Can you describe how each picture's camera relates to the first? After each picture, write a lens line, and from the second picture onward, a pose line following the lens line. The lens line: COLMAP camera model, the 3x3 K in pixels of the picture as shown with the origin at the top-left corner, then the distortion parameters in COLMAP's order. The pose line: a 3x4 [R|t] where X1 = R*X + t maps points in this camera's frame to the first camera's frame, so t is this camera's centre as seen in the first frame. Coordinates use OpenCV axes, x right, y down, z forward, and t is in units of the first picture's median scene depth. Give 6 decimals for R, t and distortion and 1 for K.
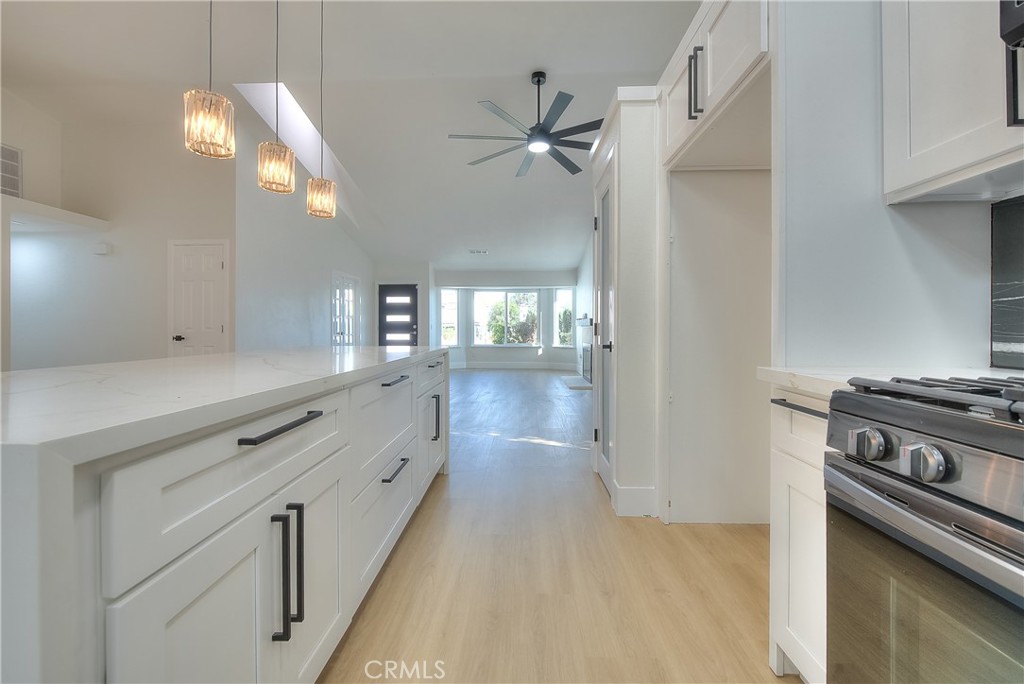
lens RADIAL K [[417.0, 0, 511.1], [0, 417.0, 322.4], [0, 0, 1]] dist [0.000508, -0.002249]
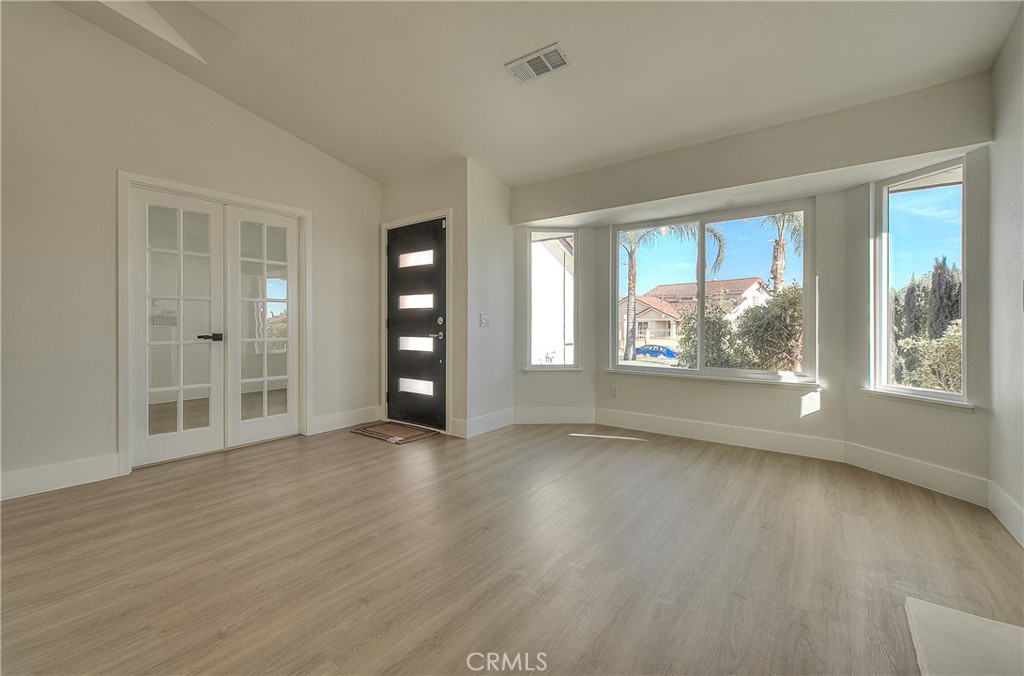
lens RADIAL K [[426.5, 0, 533.8], [0, 426.5, 321.4], [0, 0, 1]] dist [0.000390, -0.000755]
pose [[0.832716, -0.000415, -0.553700, 0.074237], [0.003976, 0.999978, 0.005230, 0.008511], [0.553686, -0.006556, 0.832700, 0.636132]]
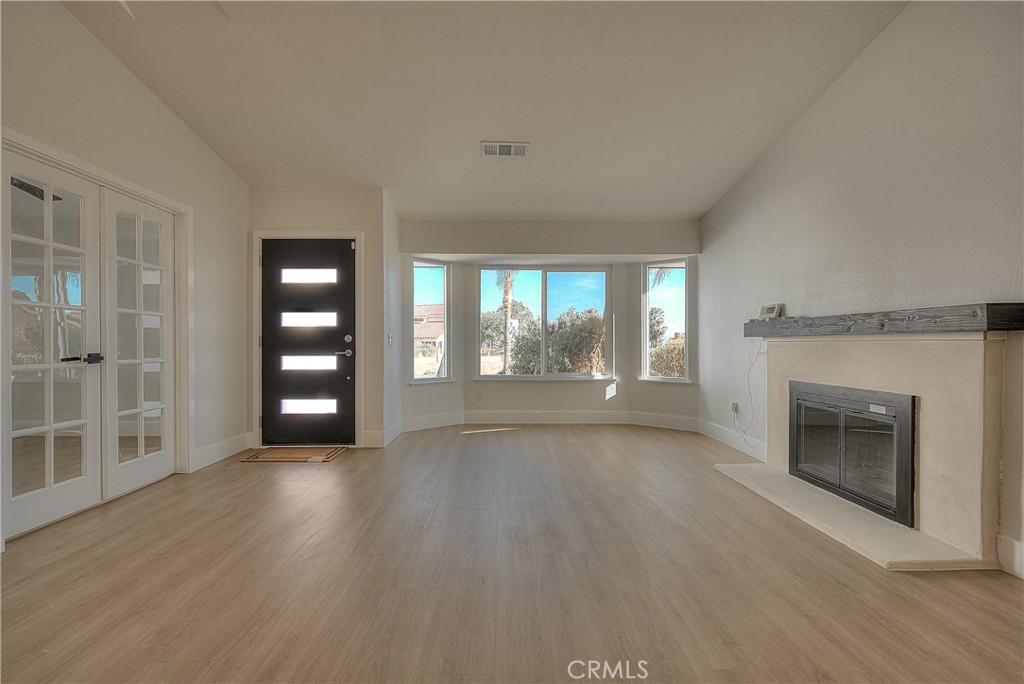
lens RADIAL K [[417.0, 0, 519.2], [0, 417.0, 342.9], [0, 0, 1]] dist [0.000508, -0.002249]
pose [[0.998021, 0.003919, 0.062756, -0.075731], [-0.004522, 0.999945, 0.009481, 0.008885], [-0.062715, -0.009746, 0.997984, 0.512577]]
